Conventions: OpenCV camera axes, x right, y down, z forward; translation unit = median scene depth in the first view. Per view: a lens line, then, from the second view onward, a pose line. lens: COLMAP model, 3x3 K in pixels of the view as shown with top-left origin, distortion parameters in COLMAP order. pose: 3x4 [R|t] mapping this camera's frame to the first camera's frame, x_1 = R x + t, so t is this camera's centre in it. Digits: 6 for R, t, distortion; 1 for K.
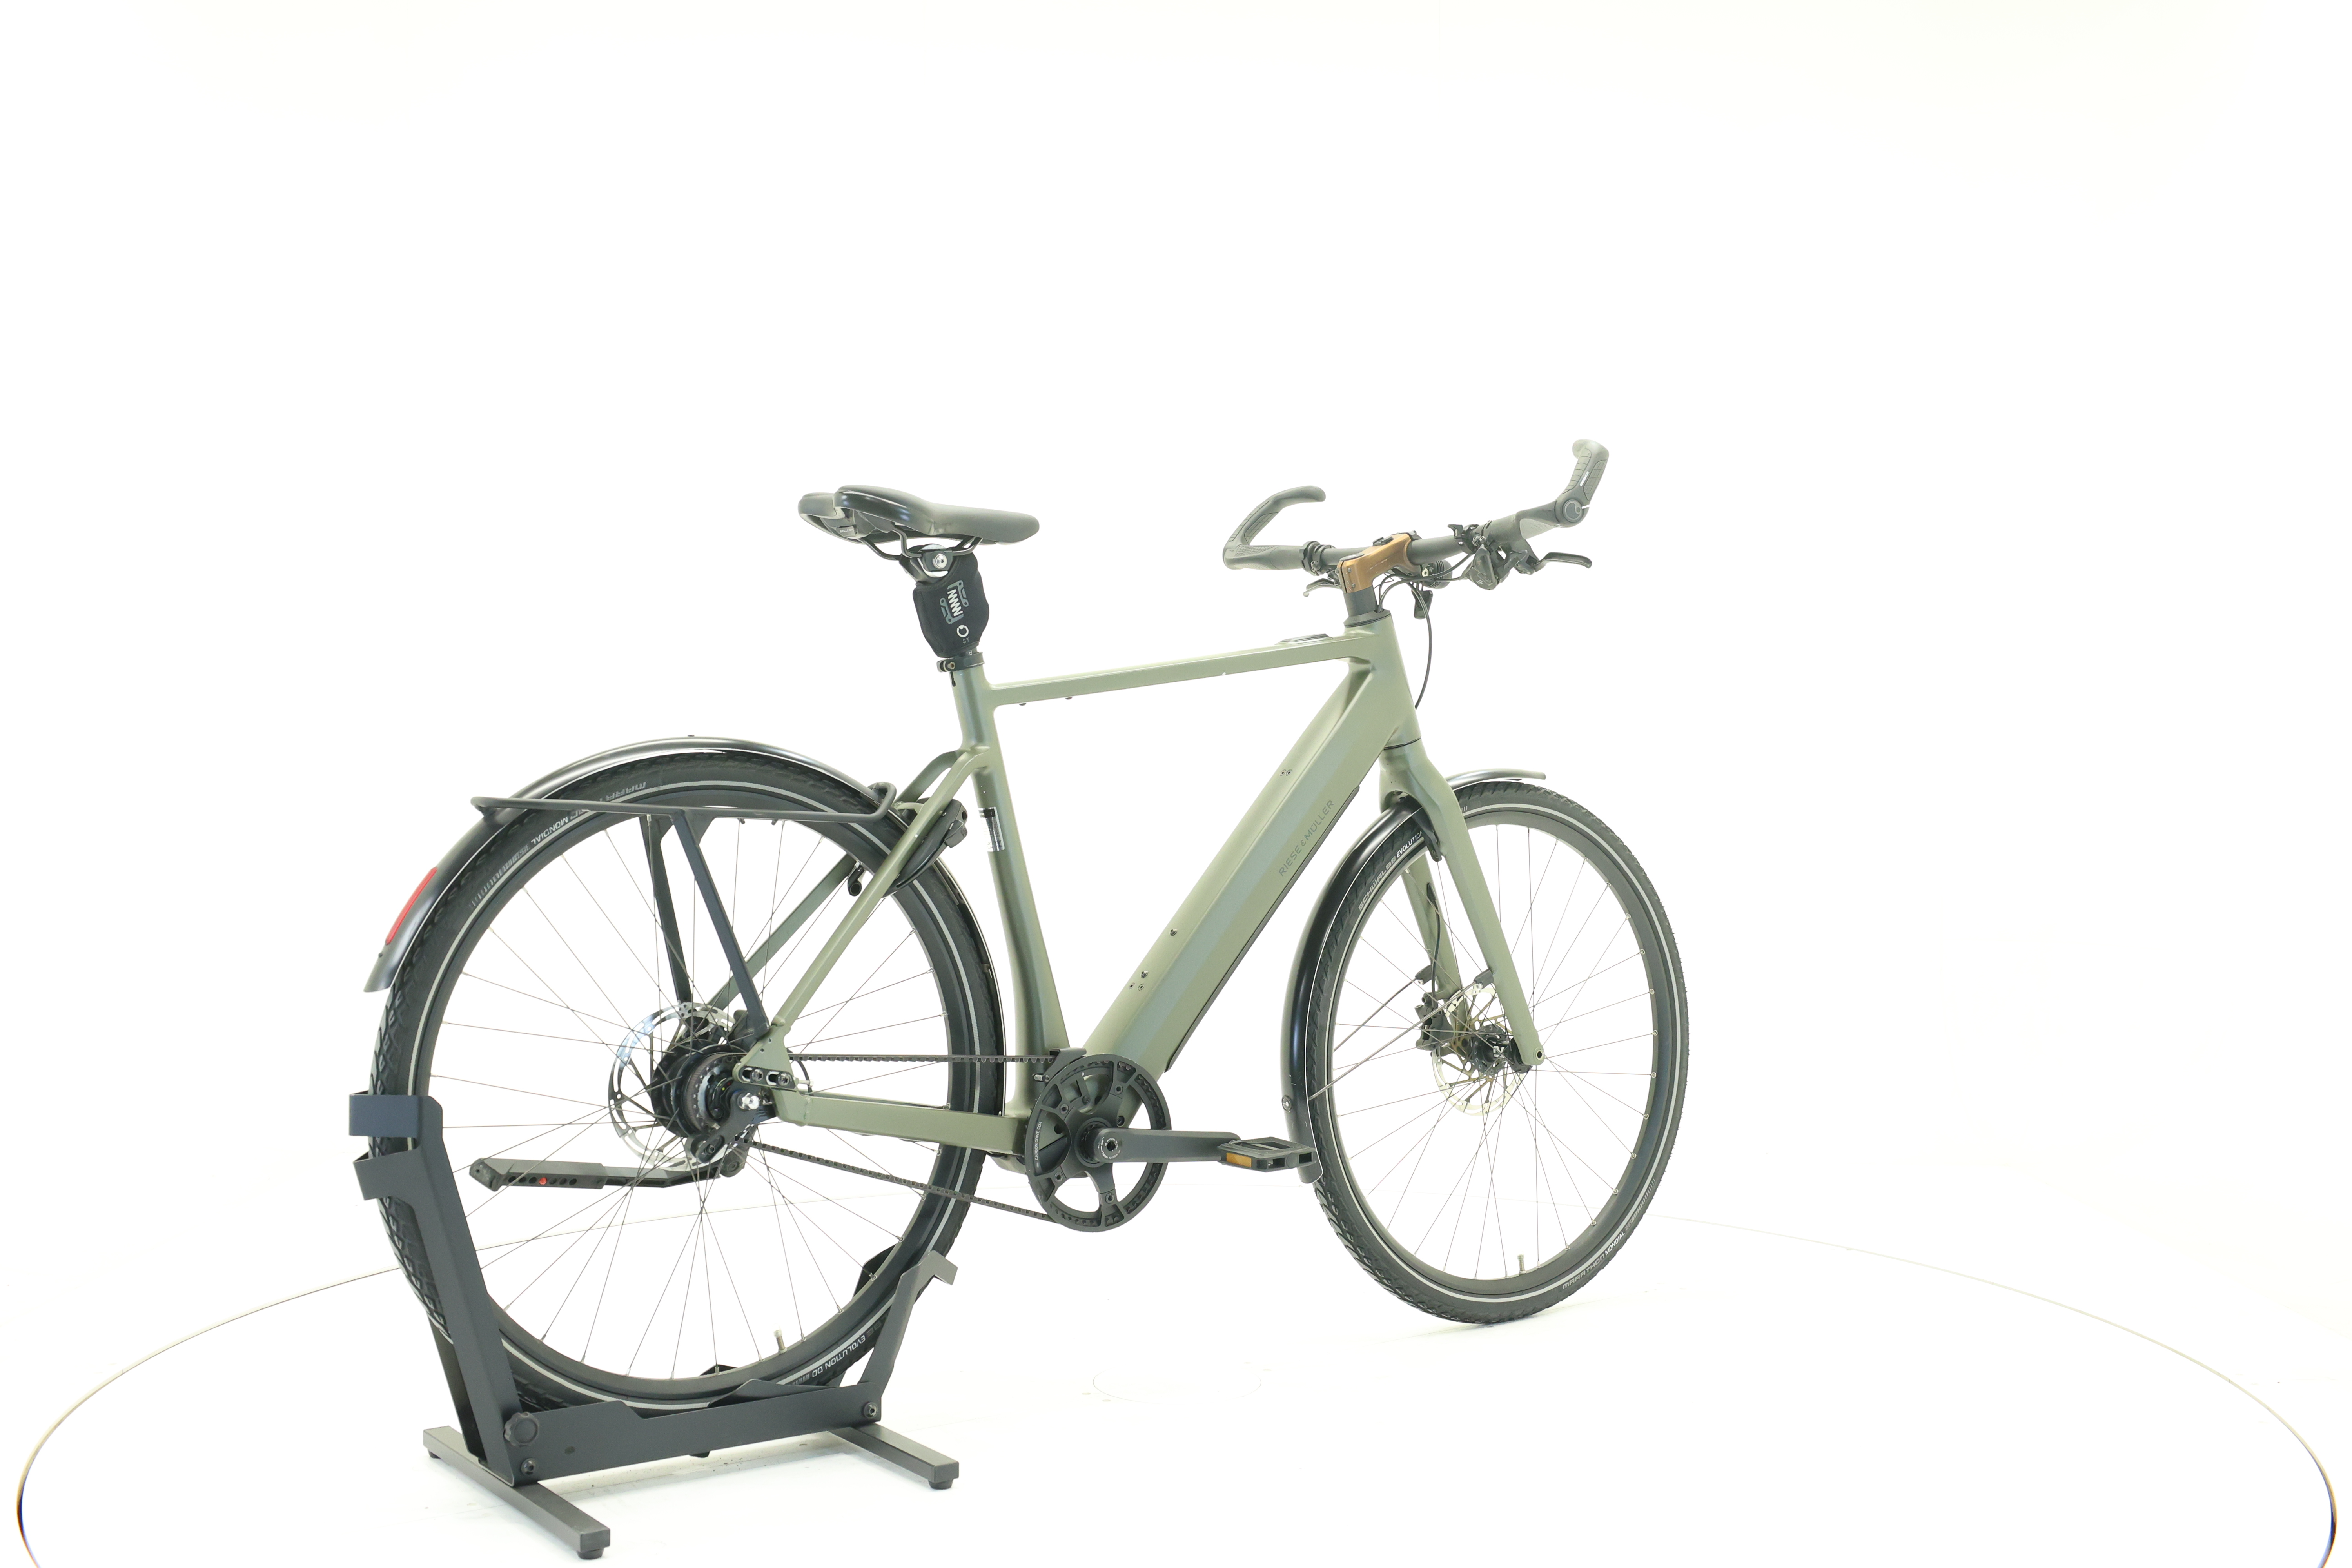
lens RADIAL K [[2507.6, 0, 1175.5], [0, 2507.6, 776.5], [0, 0, 1]] dist [-0.032927, 0.000000]
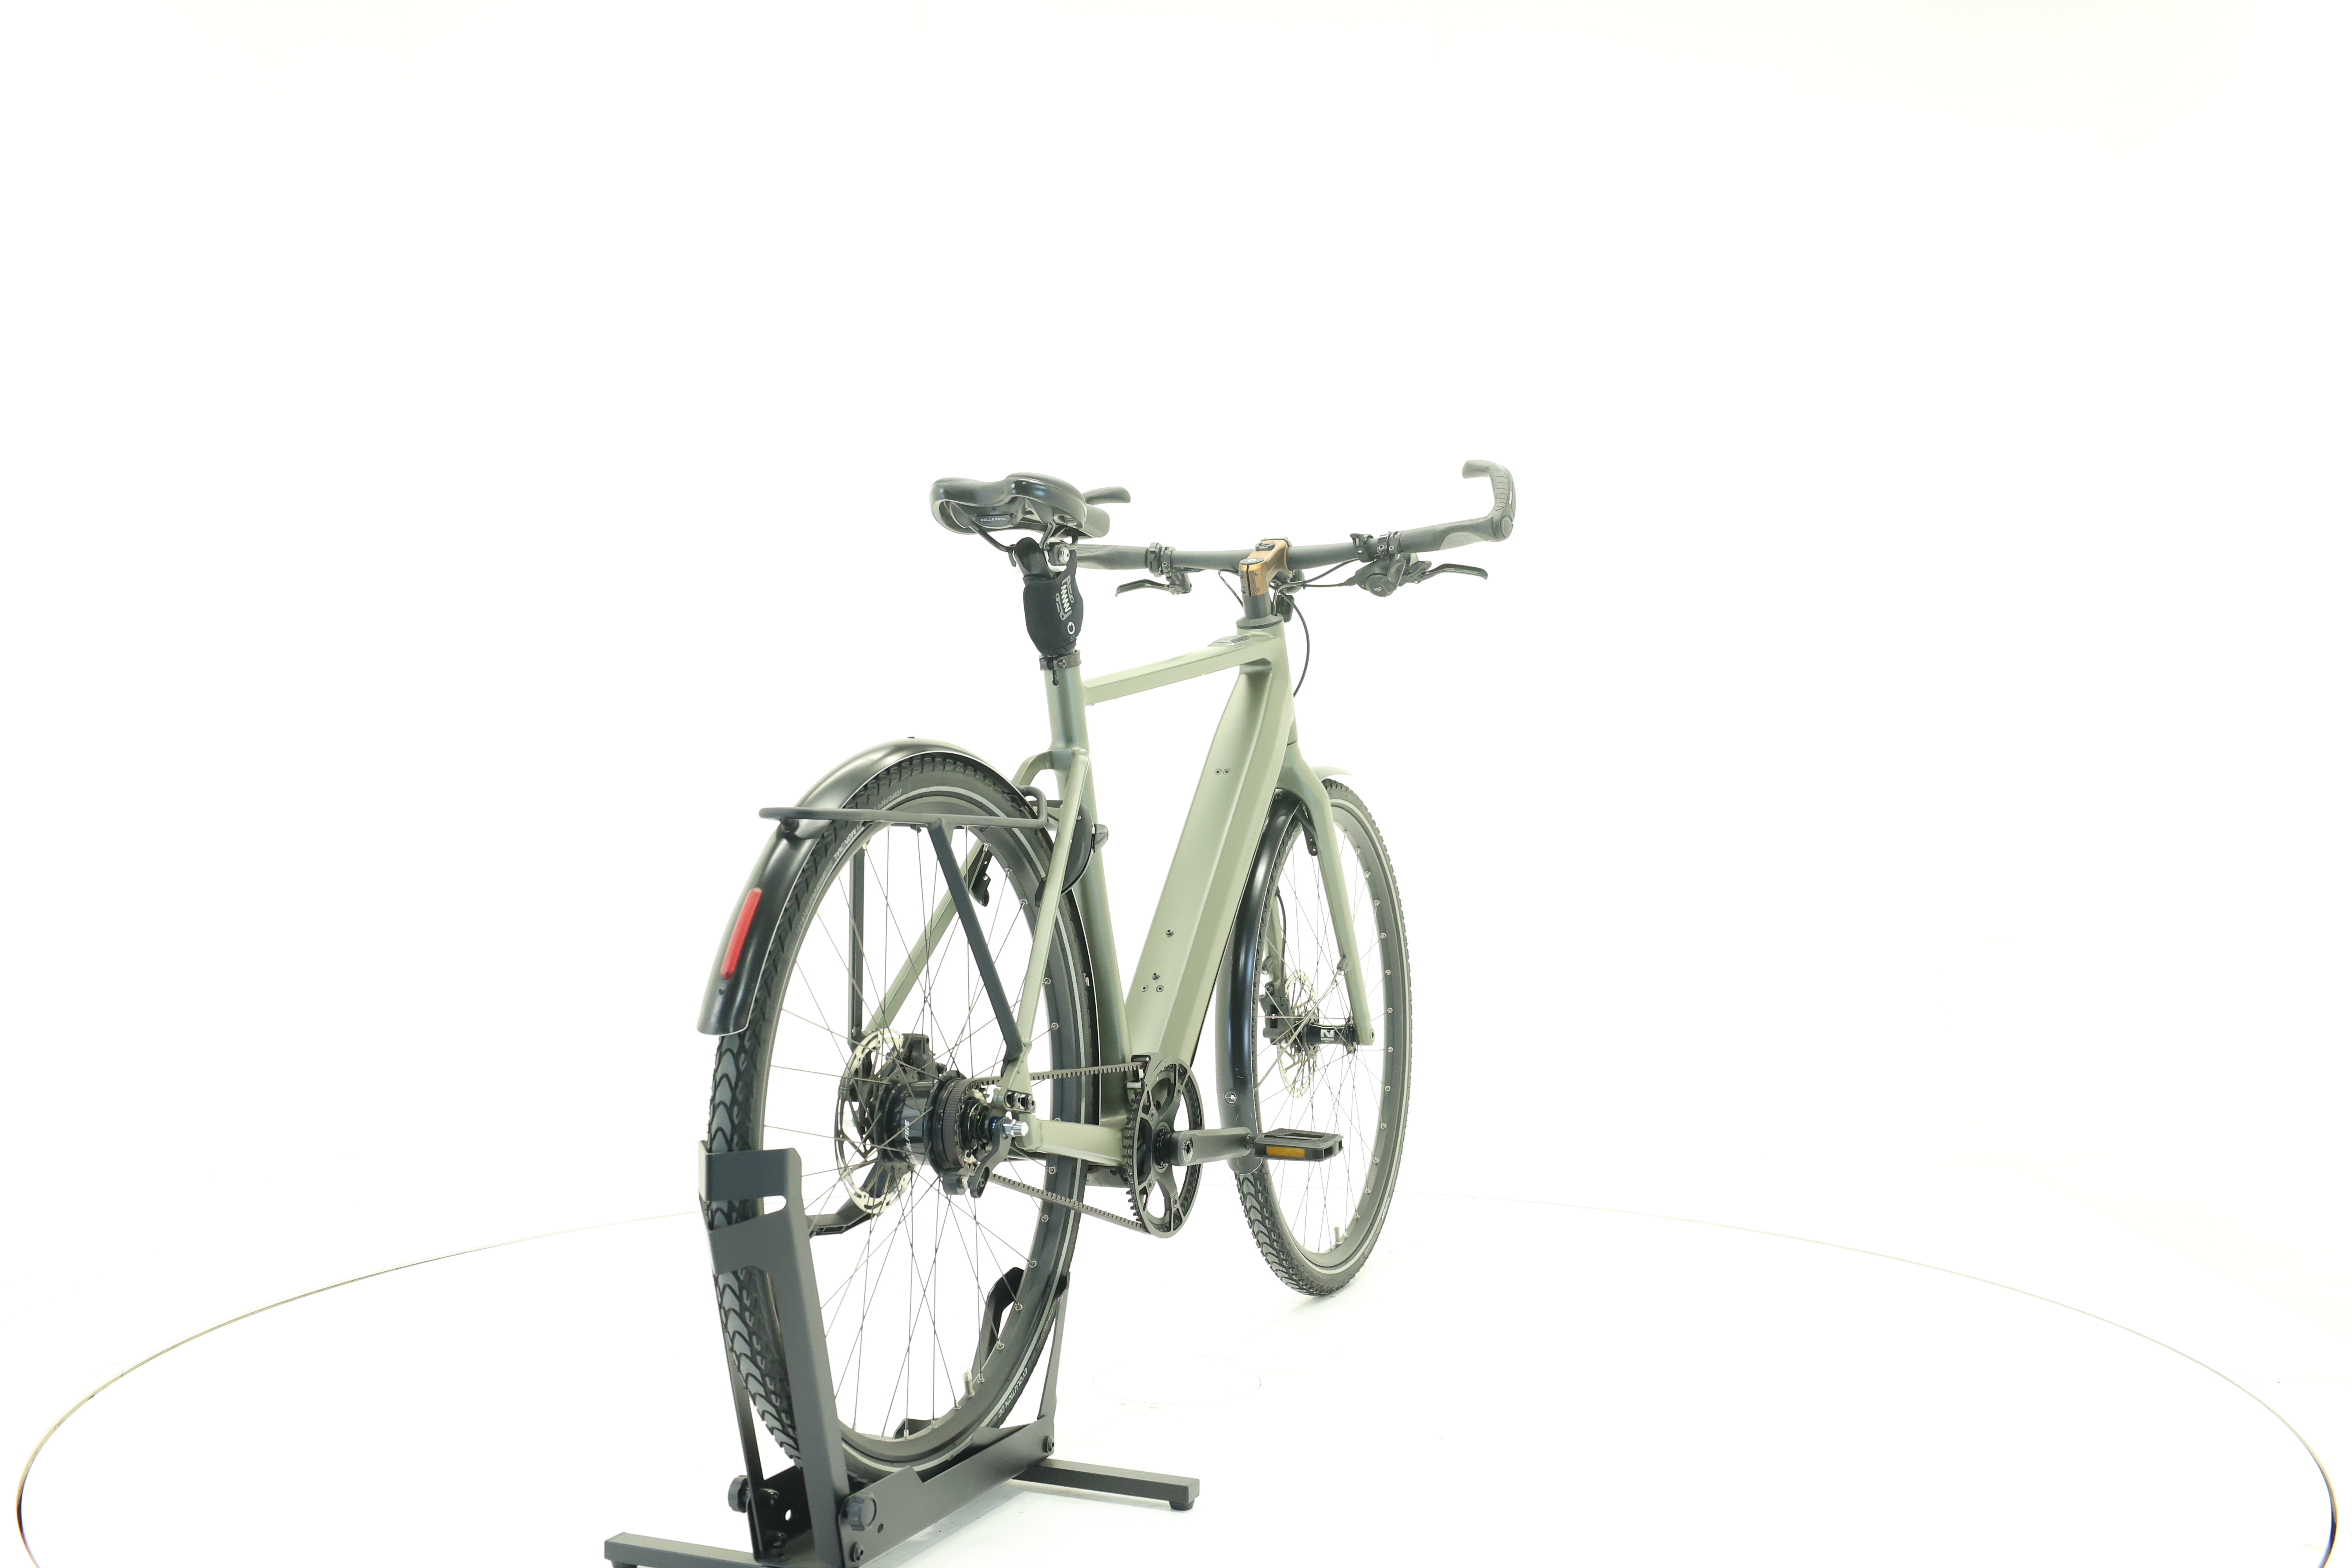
lens RADIAL K [[2507.6, 0, 1174.8], [0, 2507.6, 769.7], [0, 0, 1]] dist [-0.032927, 0.000000]
pose [[0.862509, -0.008495, 0.505971, -0.531516], [0.008476, 0.999961, 0.002341, -0.005200], [-0.505971, 0.002269, 0.862547, 0.145236]]
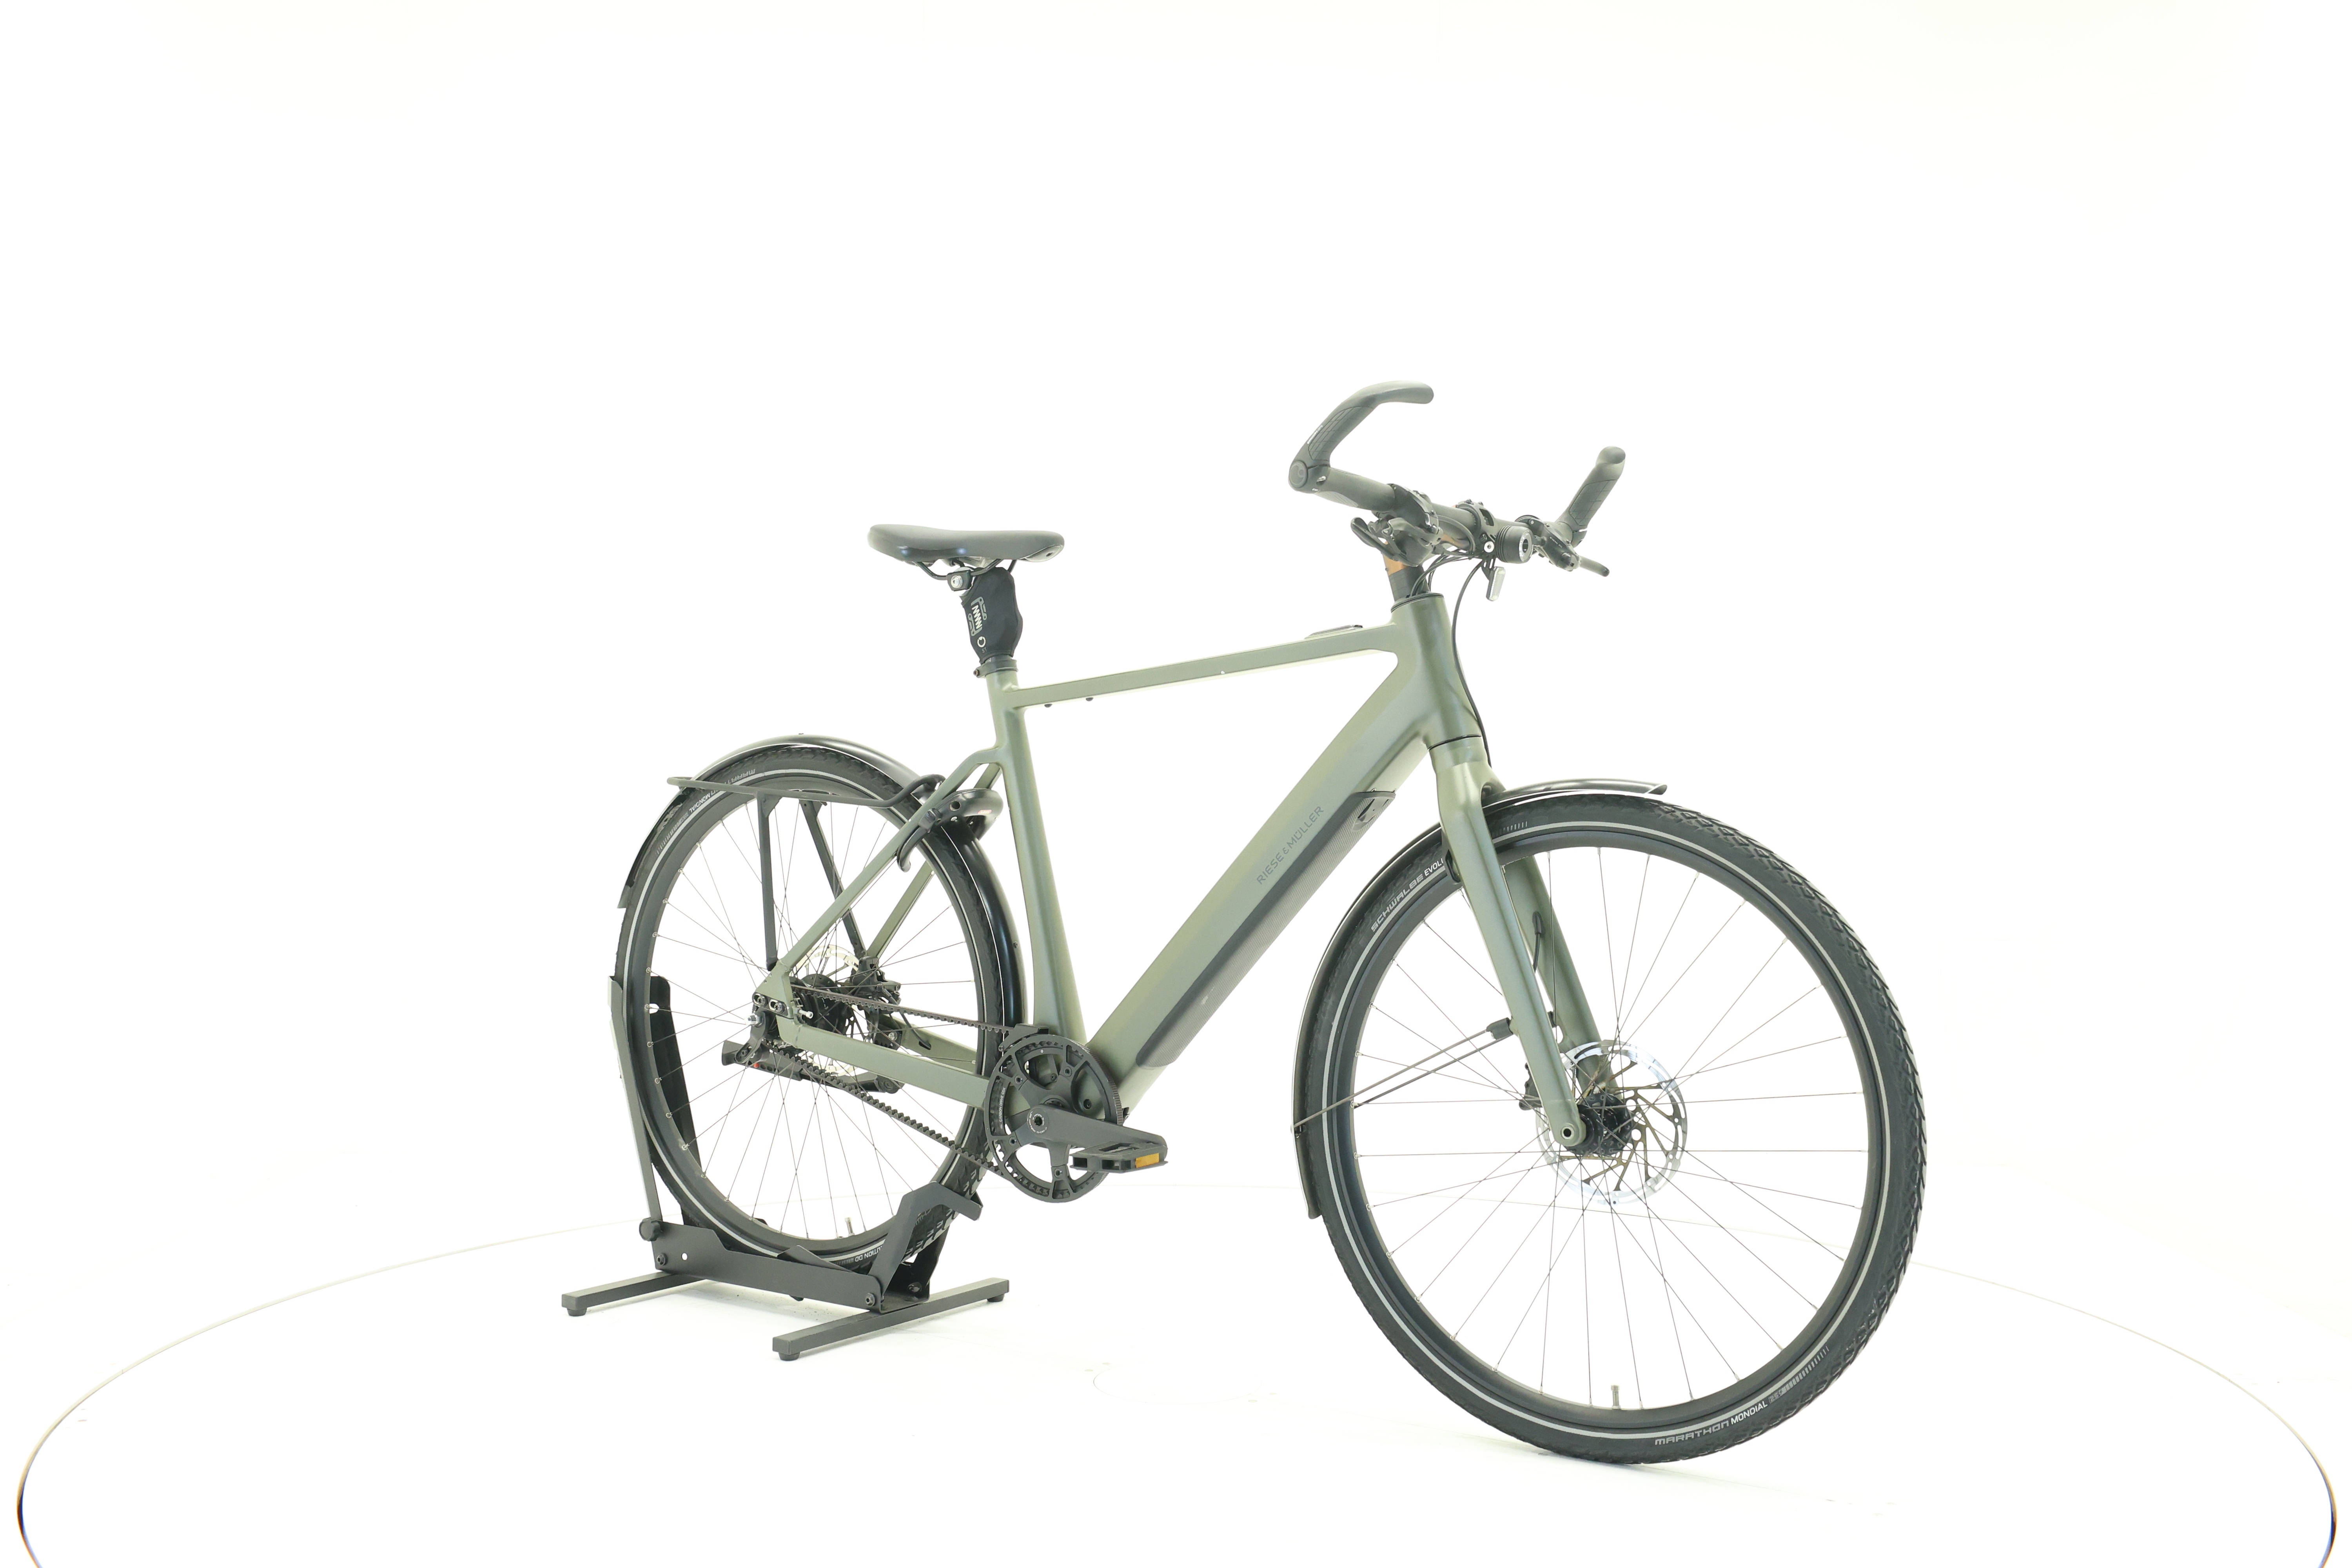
lens RADIAL K [[2507.6, 0, 1161.0], [0, 2507.6, 775.2], [0, 0, 1]] dist [-0.032927, 0.000000]
pose [[0.315781, 0.017413, -0.948672, 0.994574], [-0.018760, 0.999751, 0.012106, -0.013129], [0.948647, 0.013974, 0.316029, 0.711443]]
